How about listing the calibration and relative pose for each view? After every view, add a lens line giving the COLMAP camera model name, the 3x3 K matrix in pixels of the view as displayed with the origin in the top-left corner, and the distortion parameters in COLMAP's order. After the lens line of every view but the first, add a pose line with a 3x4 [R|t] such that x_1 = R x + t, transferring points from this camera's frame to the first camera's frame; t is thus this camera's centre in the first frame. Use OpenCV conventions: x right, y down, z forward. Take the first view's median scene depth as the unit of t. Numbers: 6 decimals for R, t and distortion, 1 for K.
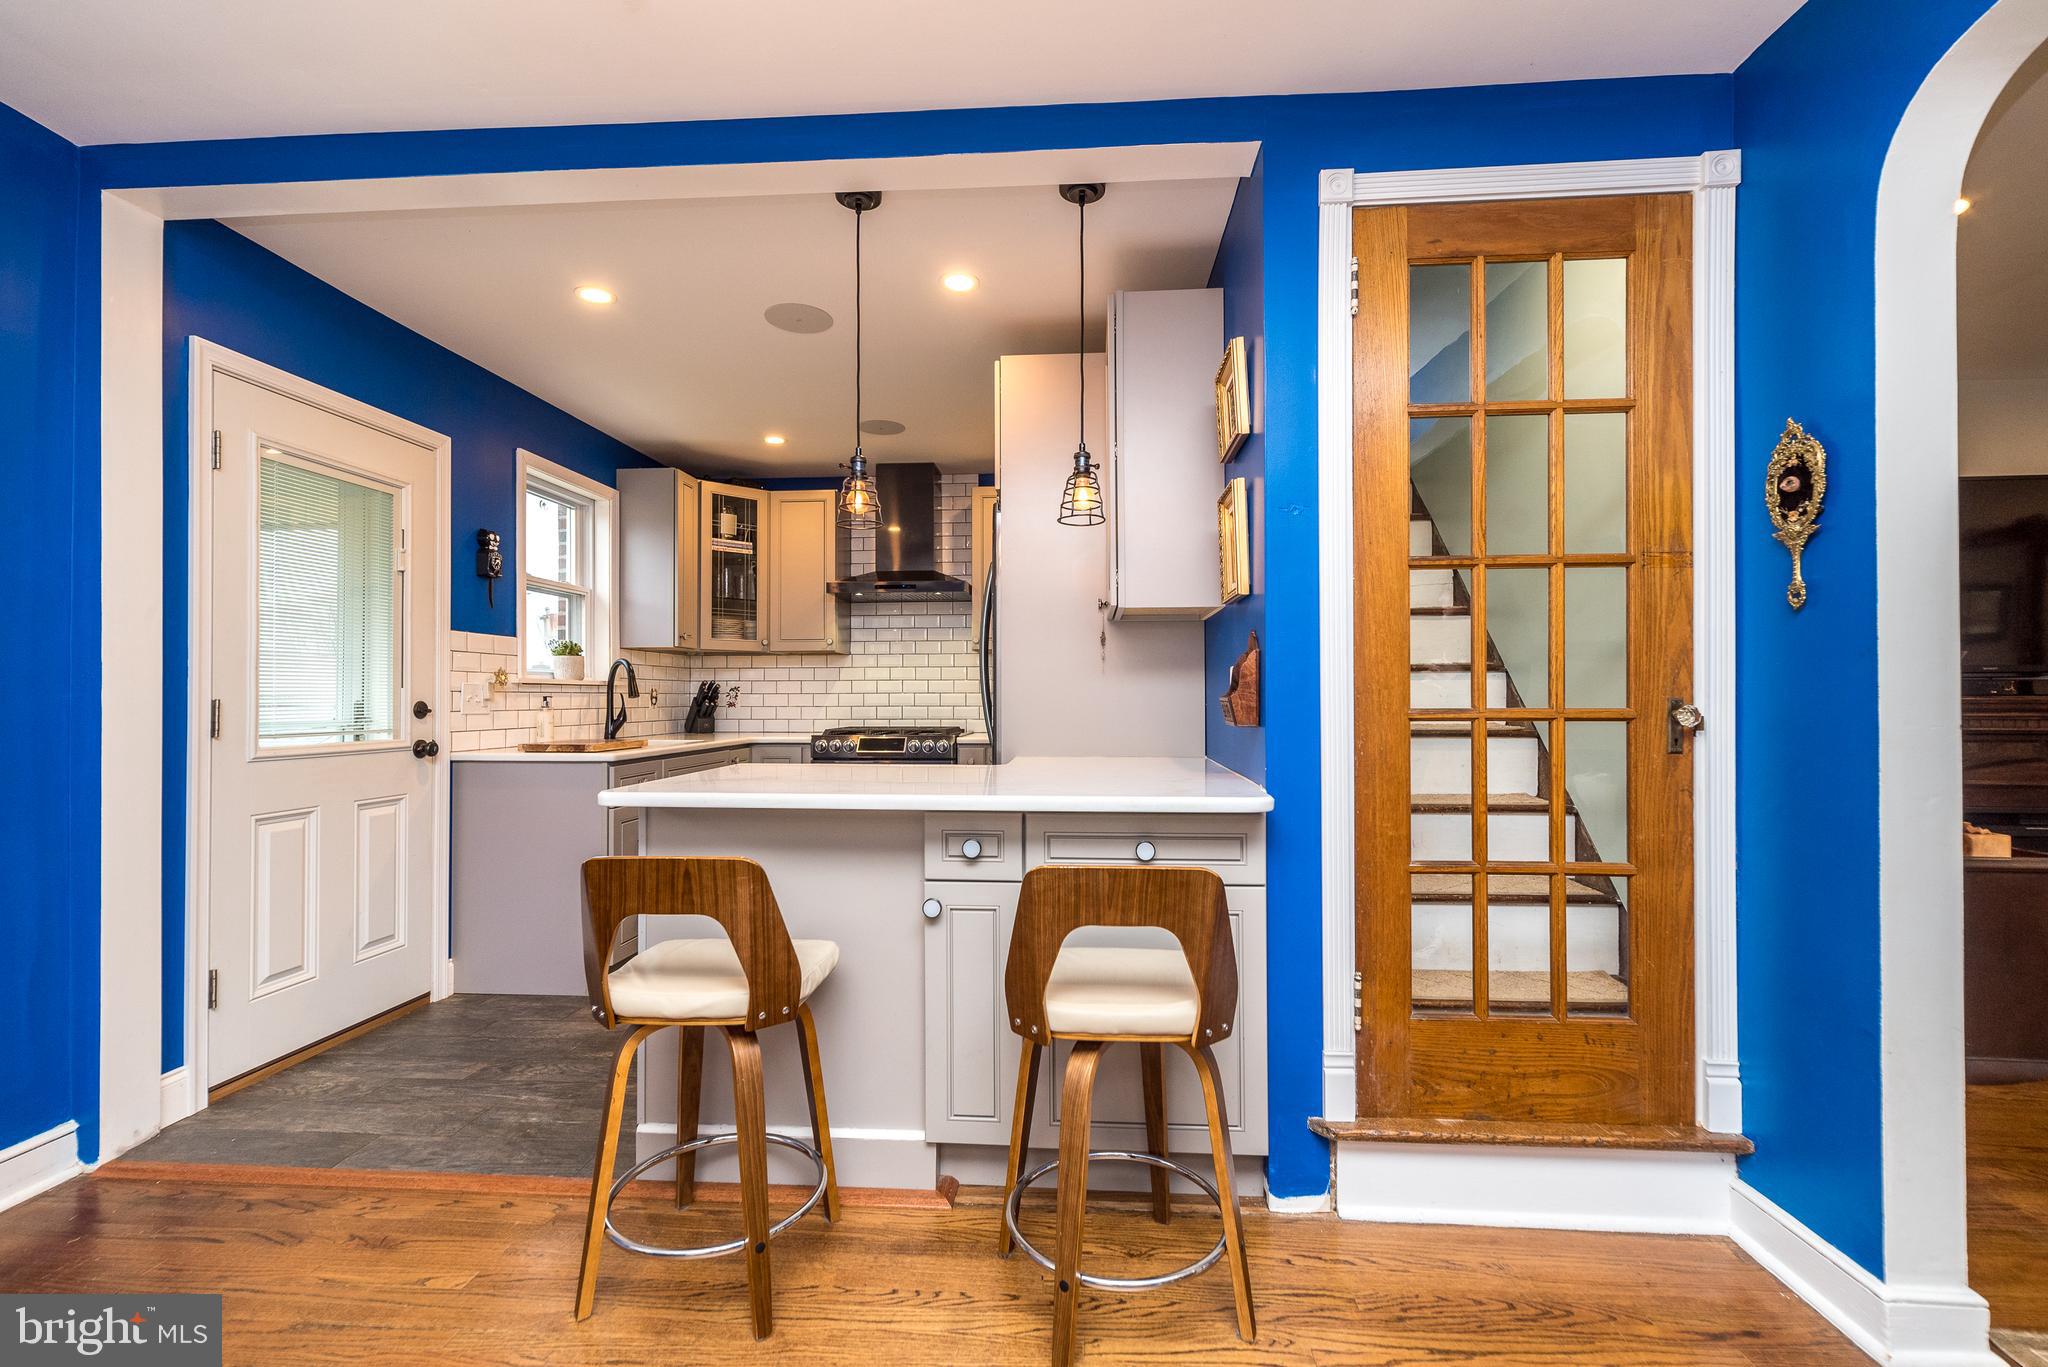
lens RADIAL K [[892.7, 0, 1034.5], [0, 892.7, 688.4], [0, 0, 1]] dist [0.003736, 0.001150]
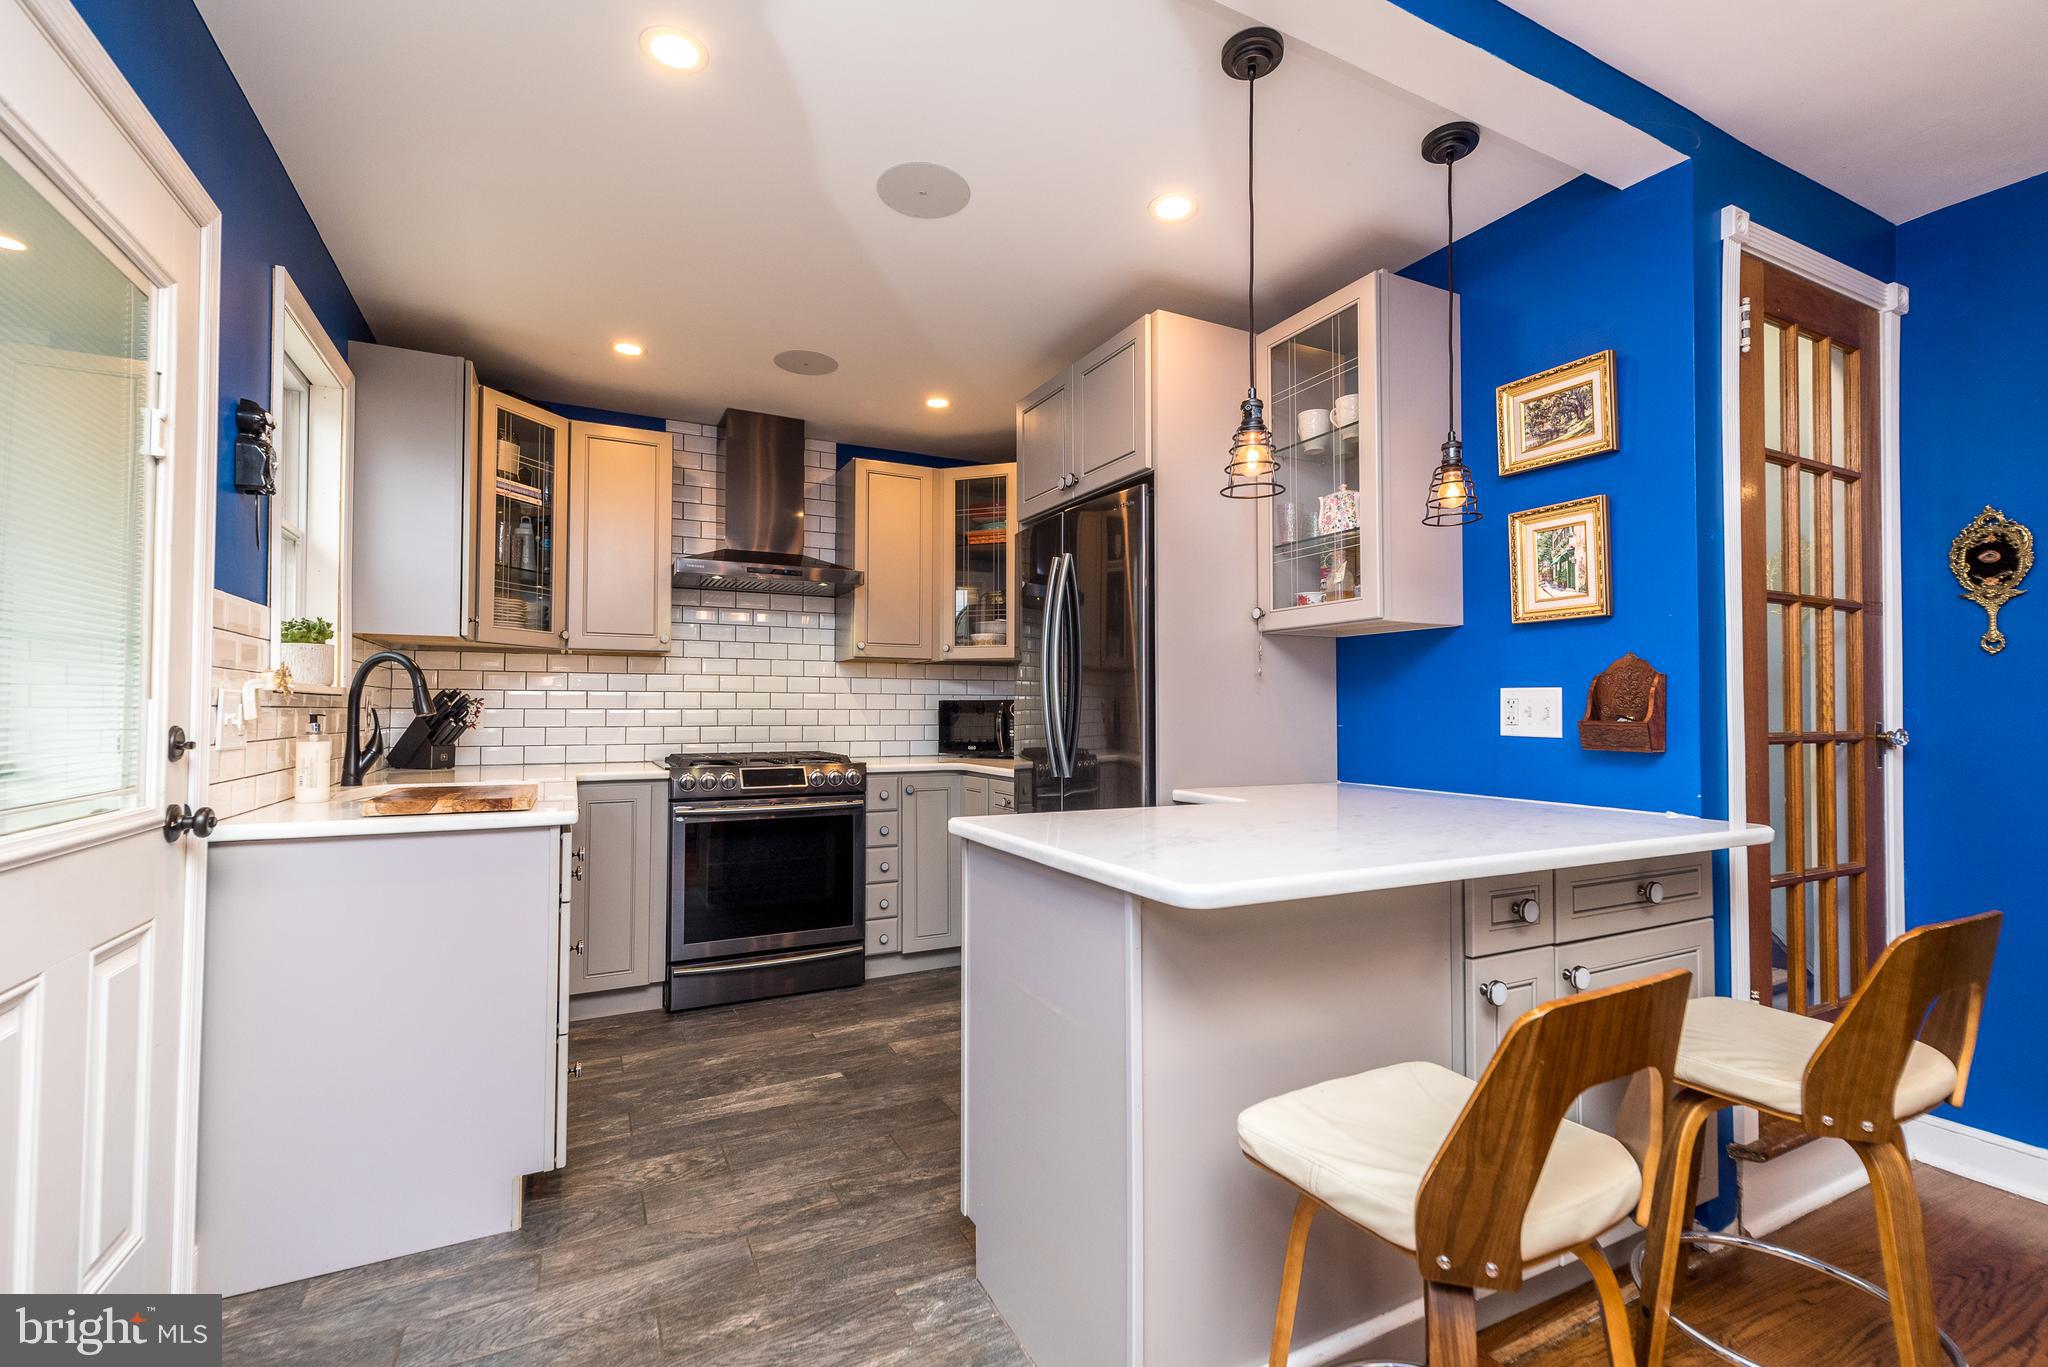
lens RADIAL K [[892.7, 0, 1016.0], [0, 892.7, 687.5], [0, 0, 1]] dist [0.003736, 0.001150]
pose [[0.855650, 0.016474, 0.517293, -0.555210], [-0.009200, 0.999820, -0.016623, -0.003662], [-0.517473, 0.009464, 0.855647, 0.343224]]
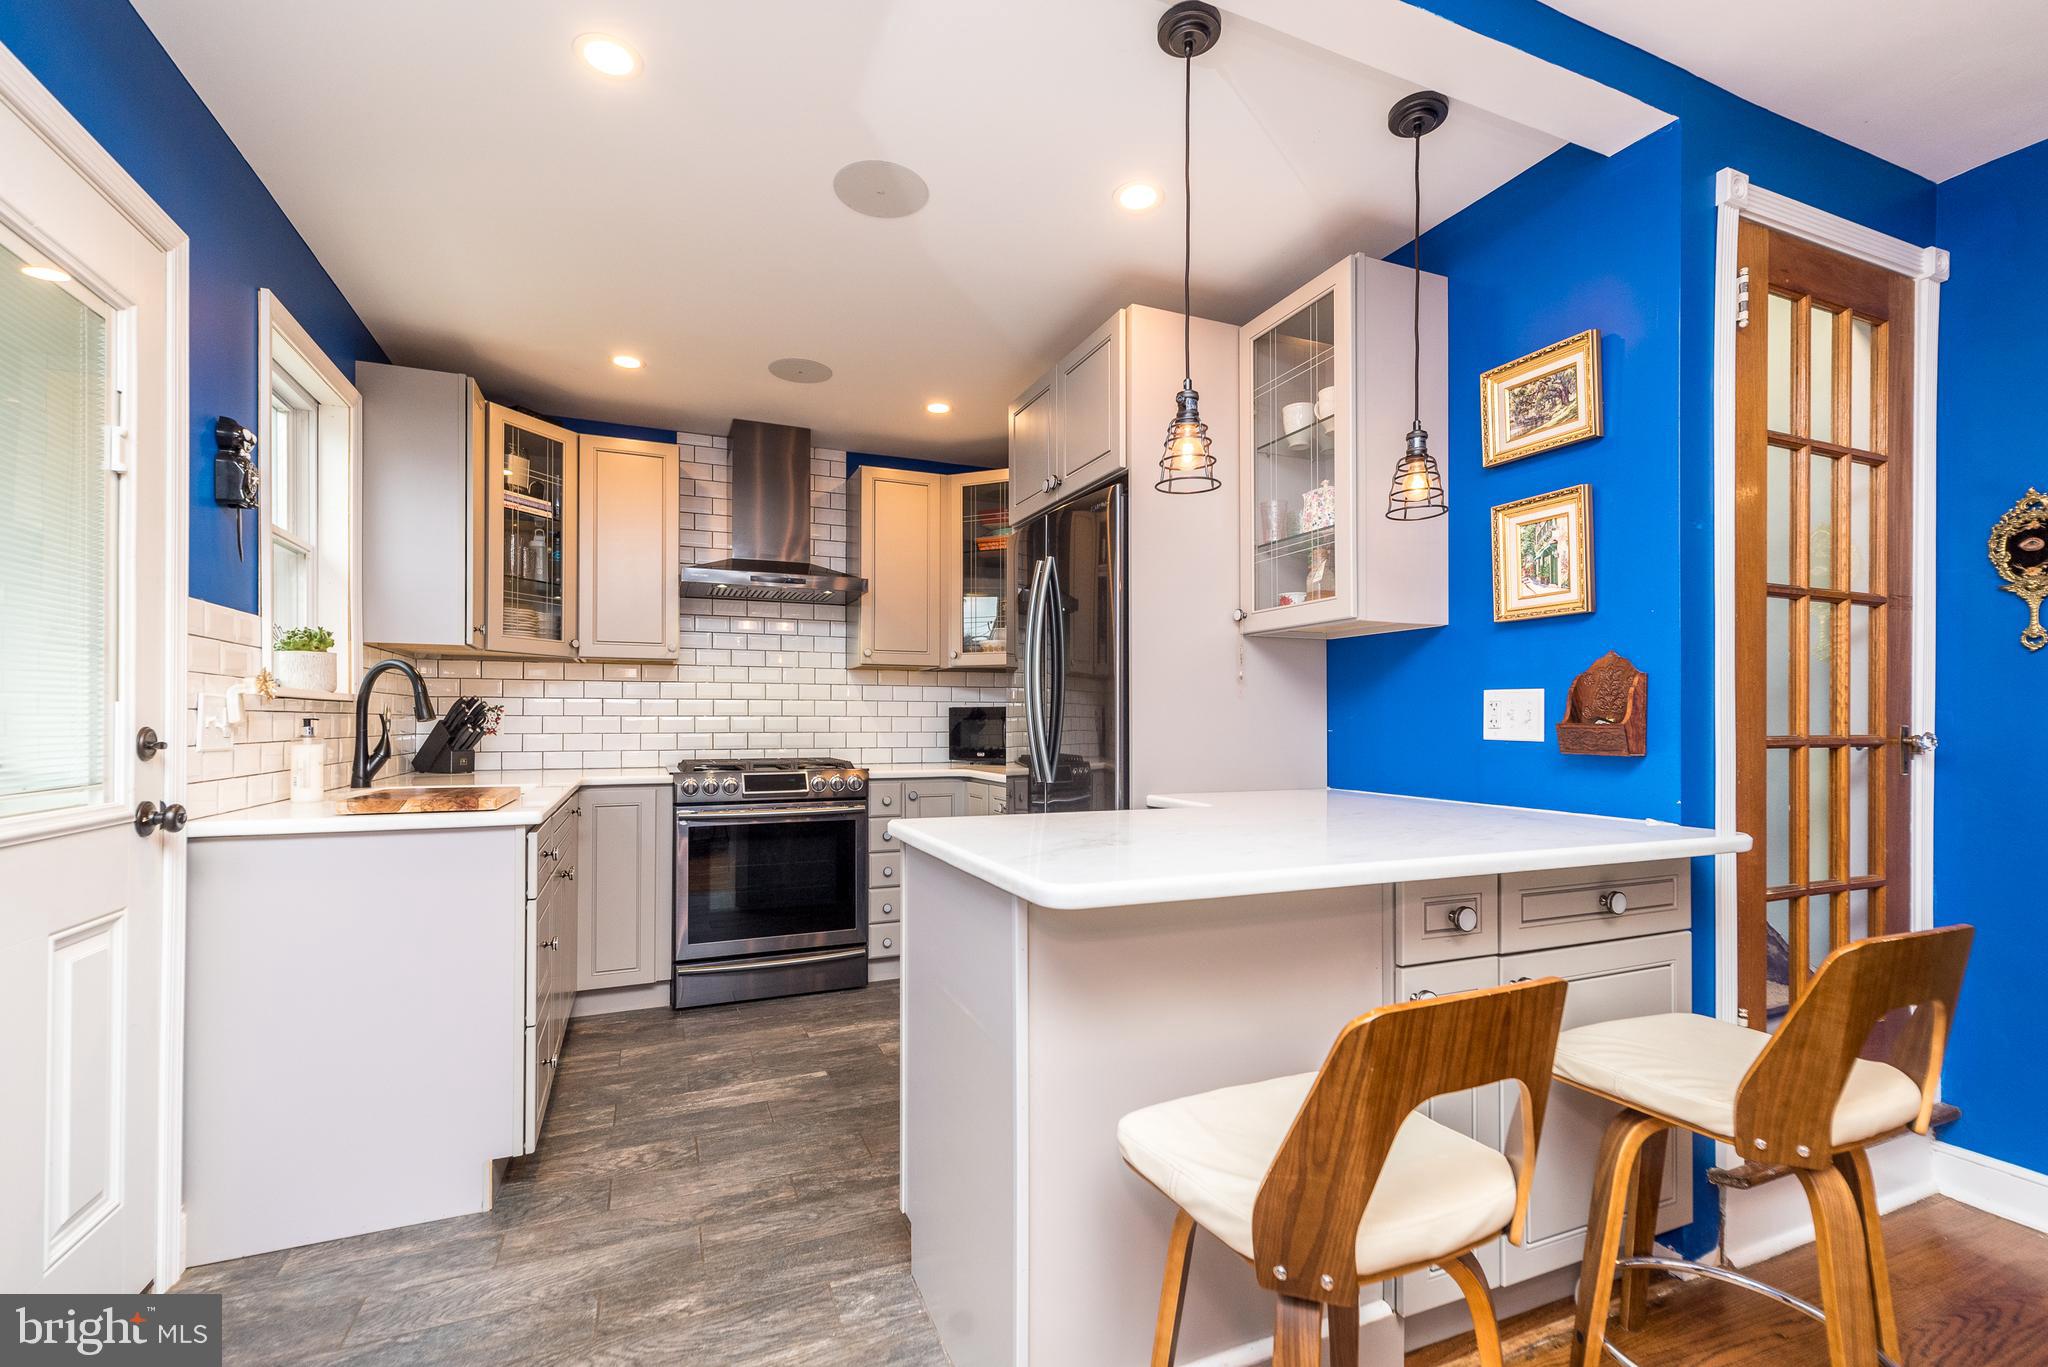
lens RADIAL K [[892.7, 0, 1019.2], [0, 892.7, 714.5], [0, 0, 1]] dist [0.003736, 0.001150]
pose [[0.889536, 0.005544, 0.456831, -0.480486], [-0.007436, 0.999970, 0.002344, 0.001277], [-0.456804, -0.005482, 0.889551, 0.306968]]
